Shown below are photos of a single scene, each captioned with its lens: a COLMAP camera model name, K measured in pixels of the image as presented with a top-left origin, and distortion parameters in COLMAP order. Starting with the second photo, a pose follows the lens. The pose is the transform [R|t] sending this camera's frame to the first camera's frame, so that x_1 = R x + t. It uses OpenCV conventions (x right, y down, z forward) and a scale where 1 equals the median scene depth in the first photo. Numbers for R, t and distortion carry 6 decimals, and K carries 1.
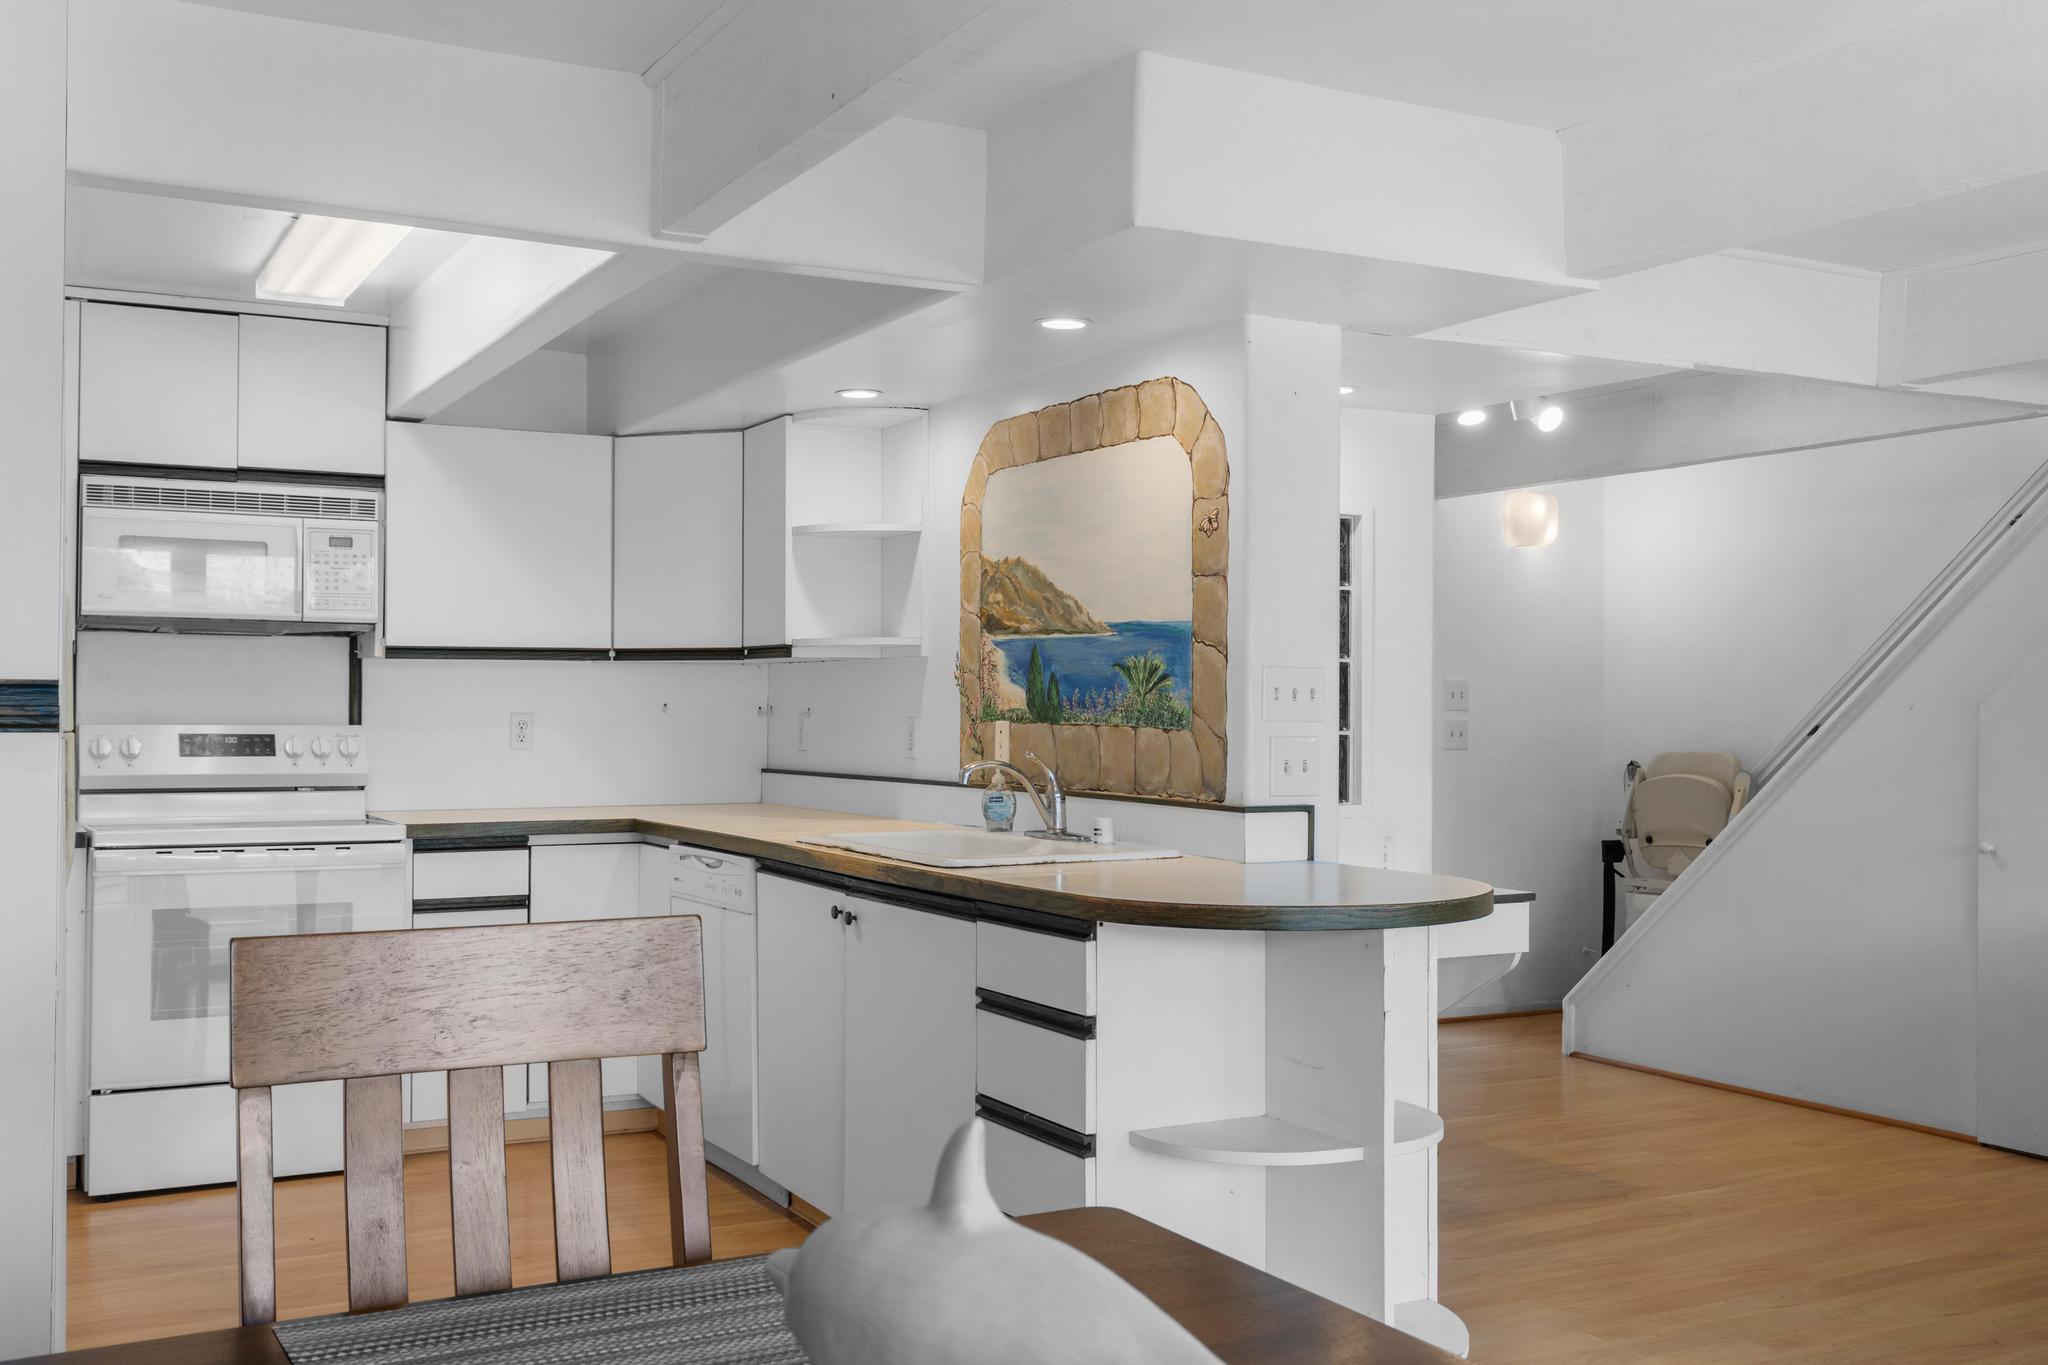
lens RADIAL K [[1963.0, 0, 1024.0], [0, 1963.0, 682.5], [0, 0, 1]] dist [0.006820, 0.007077]
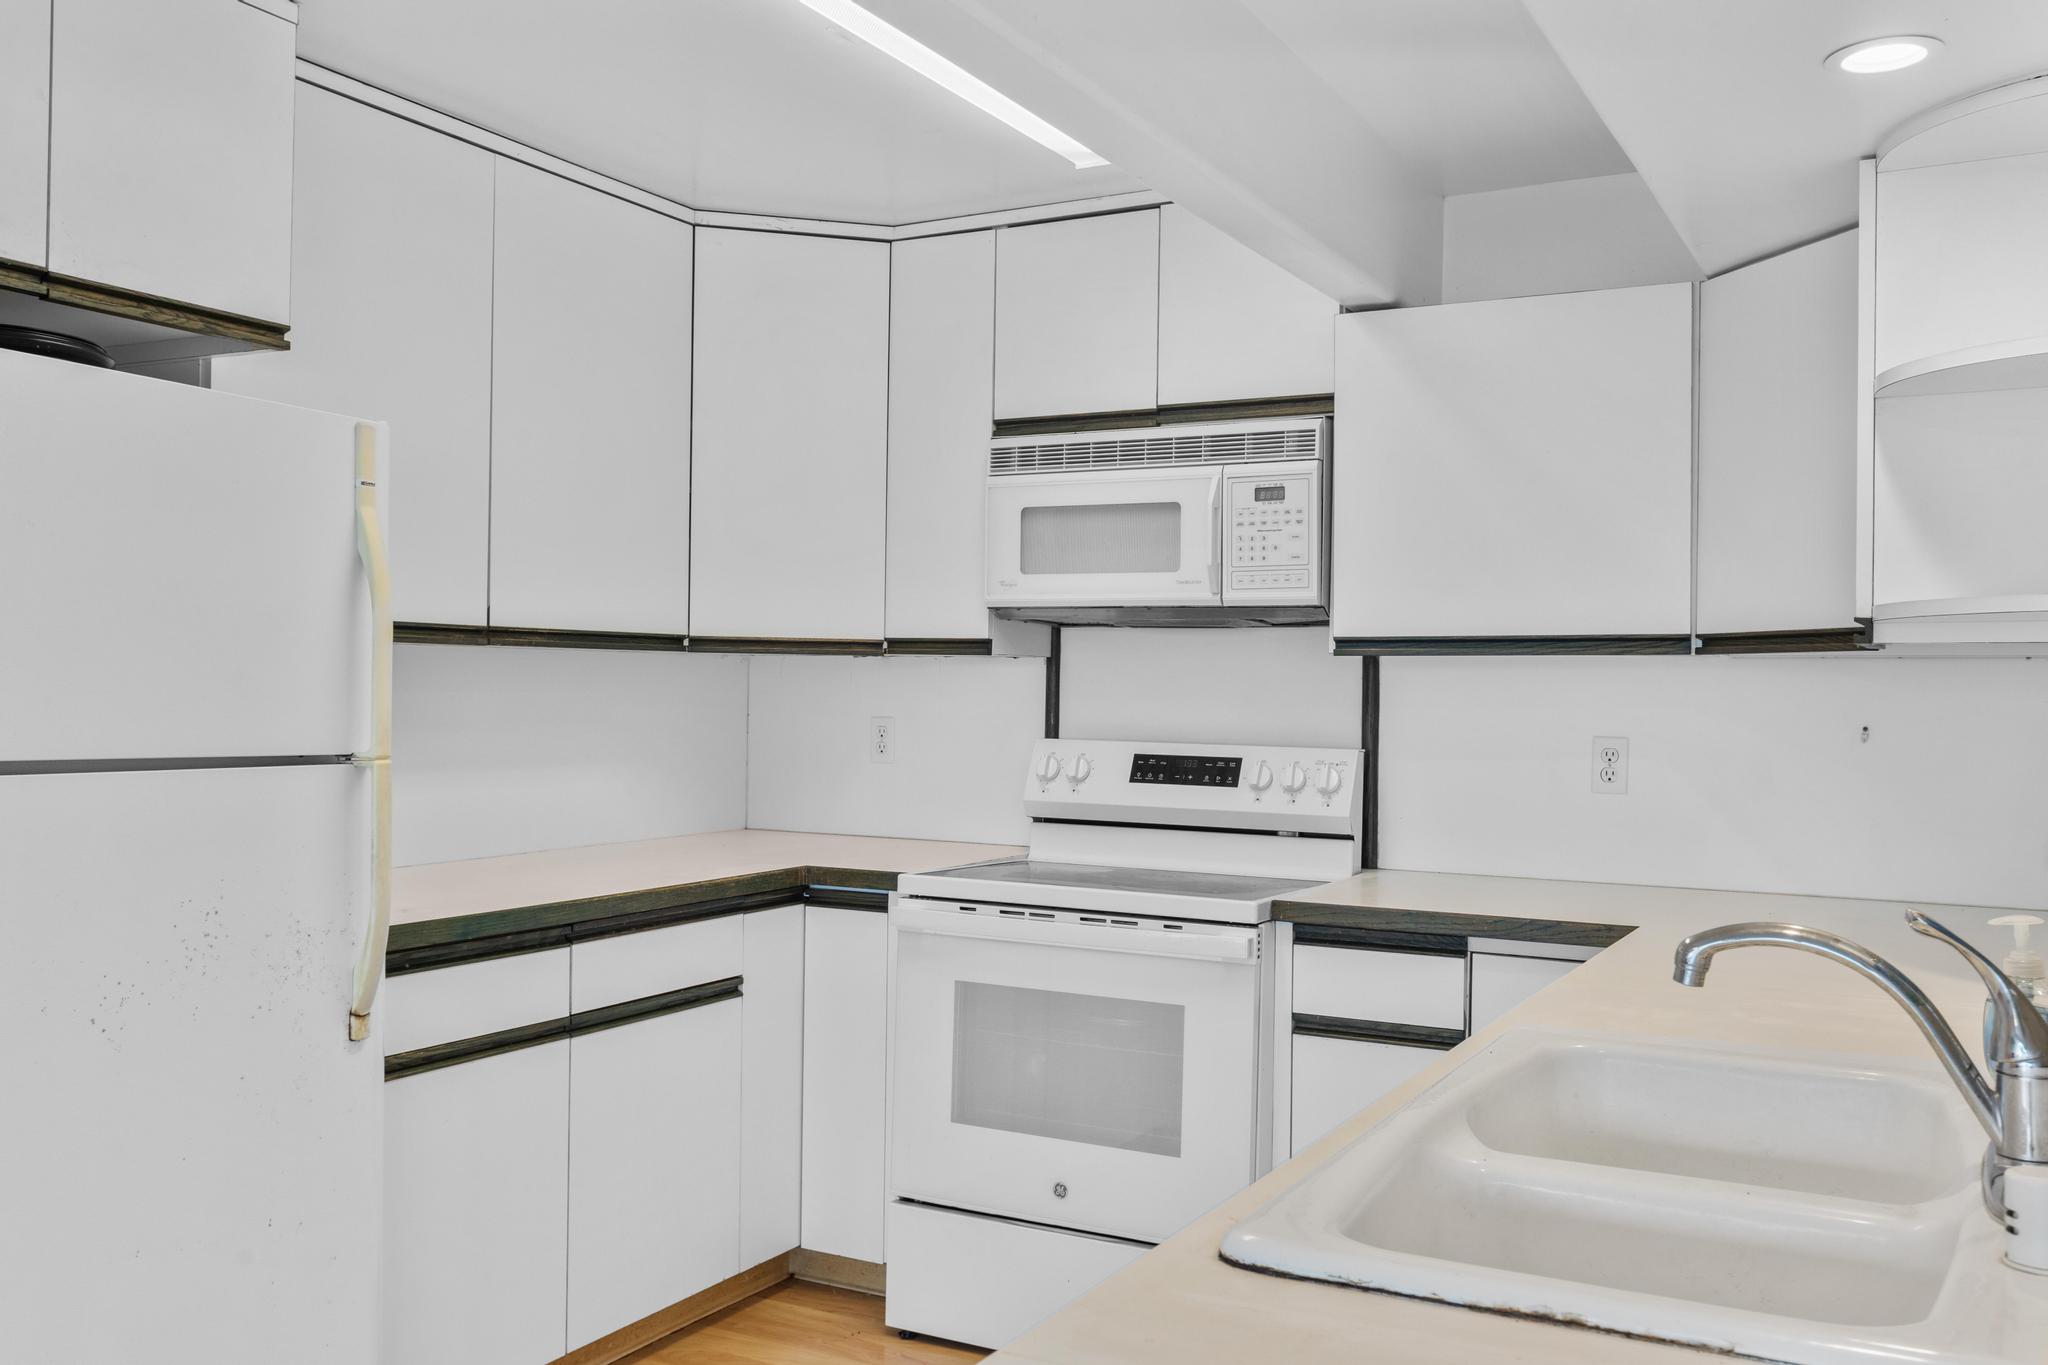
lens RADIAL K [[1761.2, 0, 990.3], [0, 1761.2, 680.3], [0, 0, 1]] dist [0.000006, 0.001325]
pose [[0.541562, -0.000473, -0.840661, 0.148968], [-0.000311, 1.000000, -0.000762, -0.003182], [0.840661, 0.000674, 0.541561, 0.617517]]
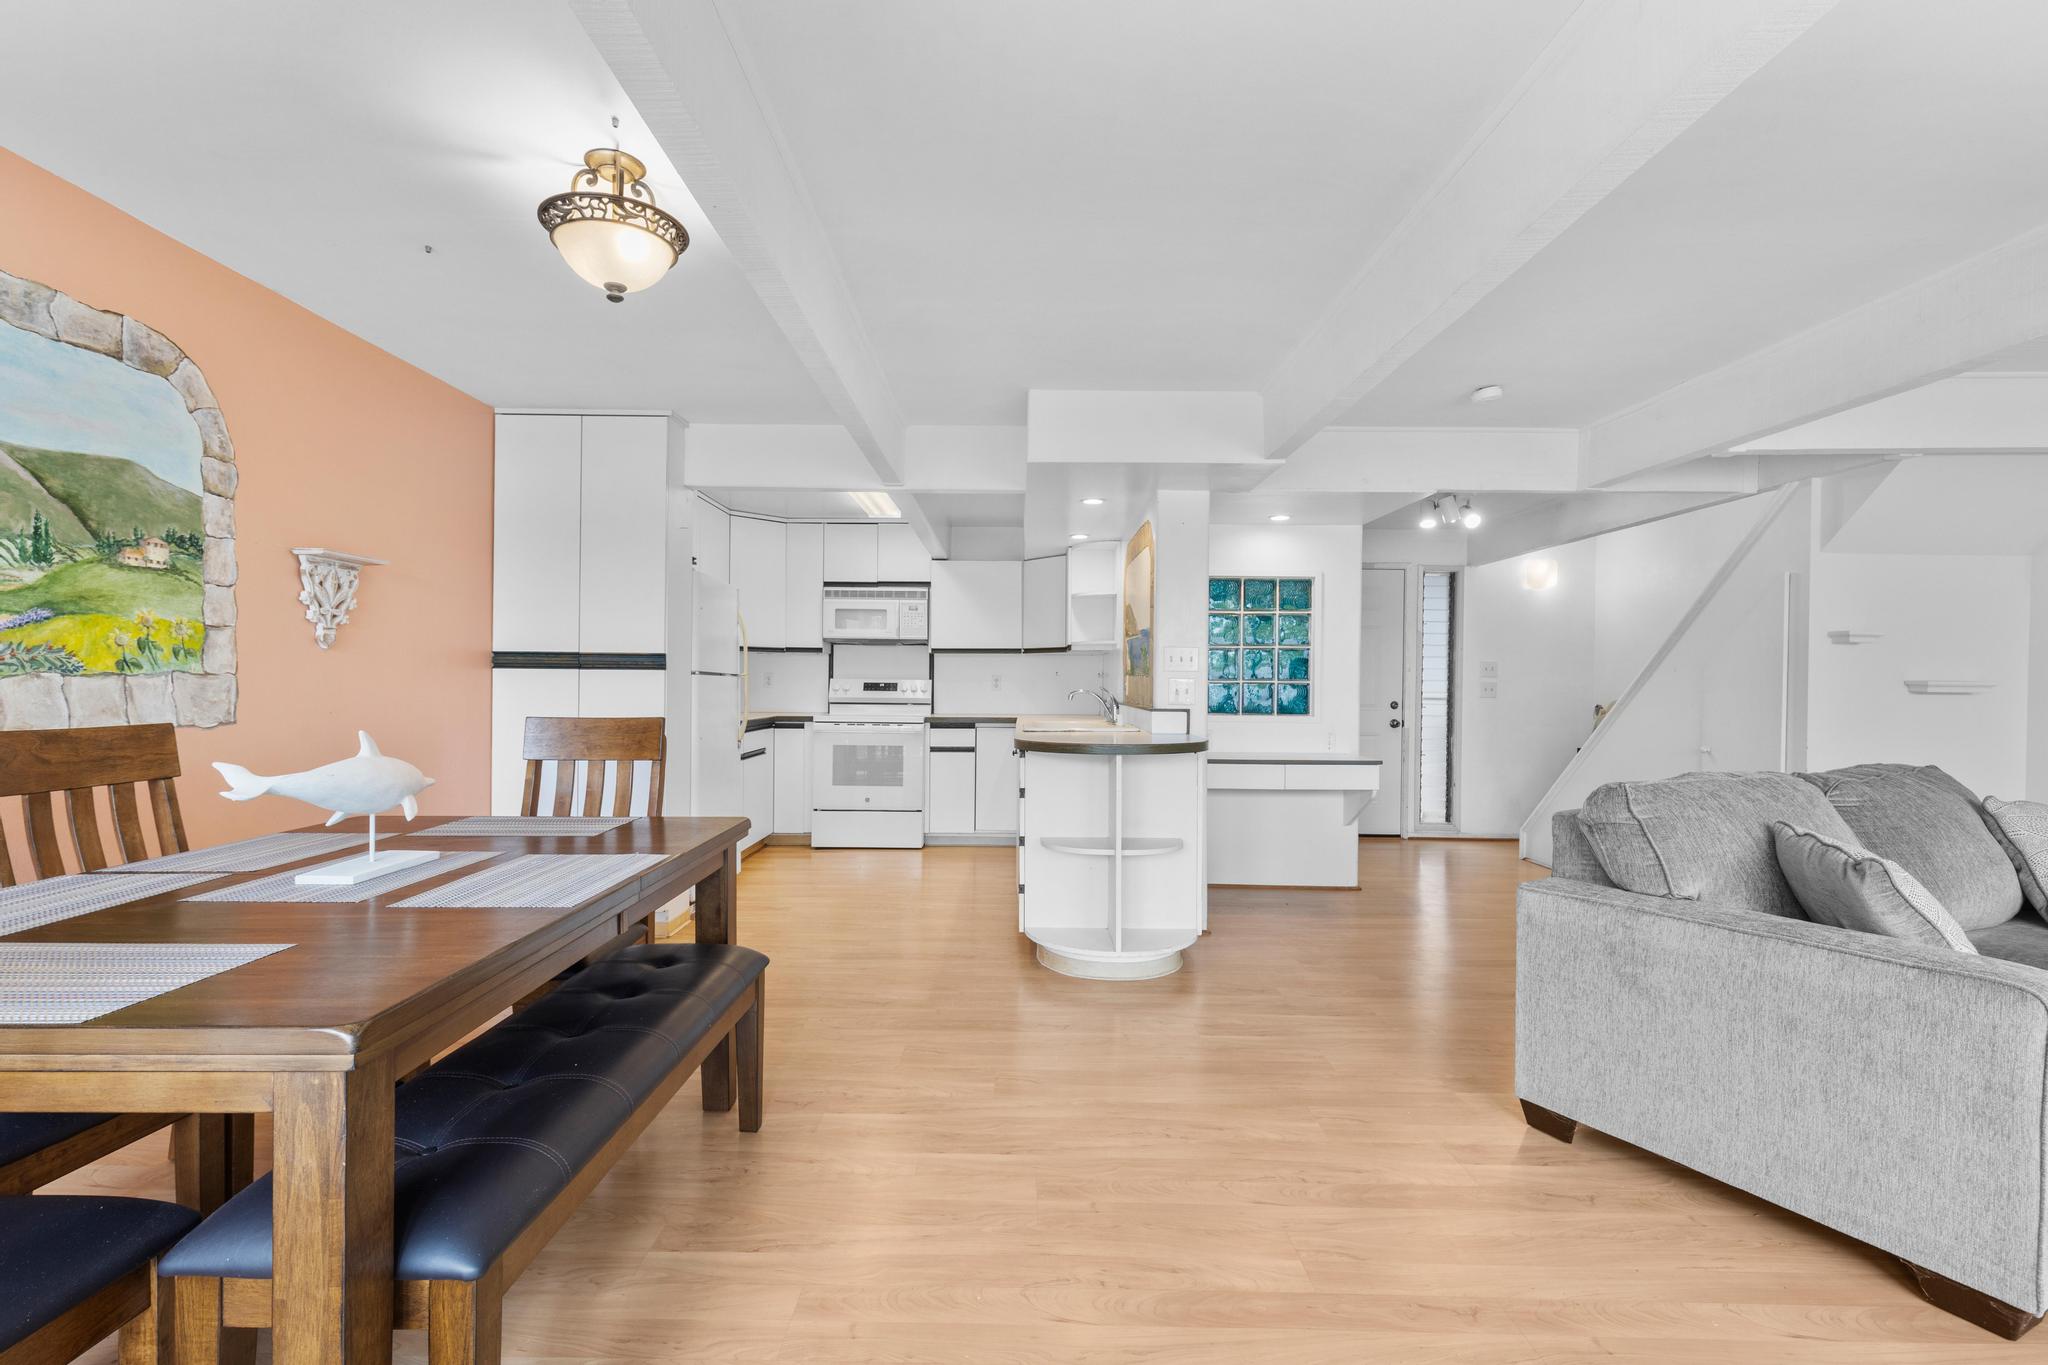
lens RADIAL K [[918.2, 0, 1010.2], [0, 918.2, 691.1], [0, 0, 1]] dist [0.001756, -0.000899]
pose [[0.879578, 0.005993, -0.475717, 0.372149], [0.002013, 0.999865, 0.016317, 0.019730], [0.475751, -0.015310, 0.879447, -0.006431]]
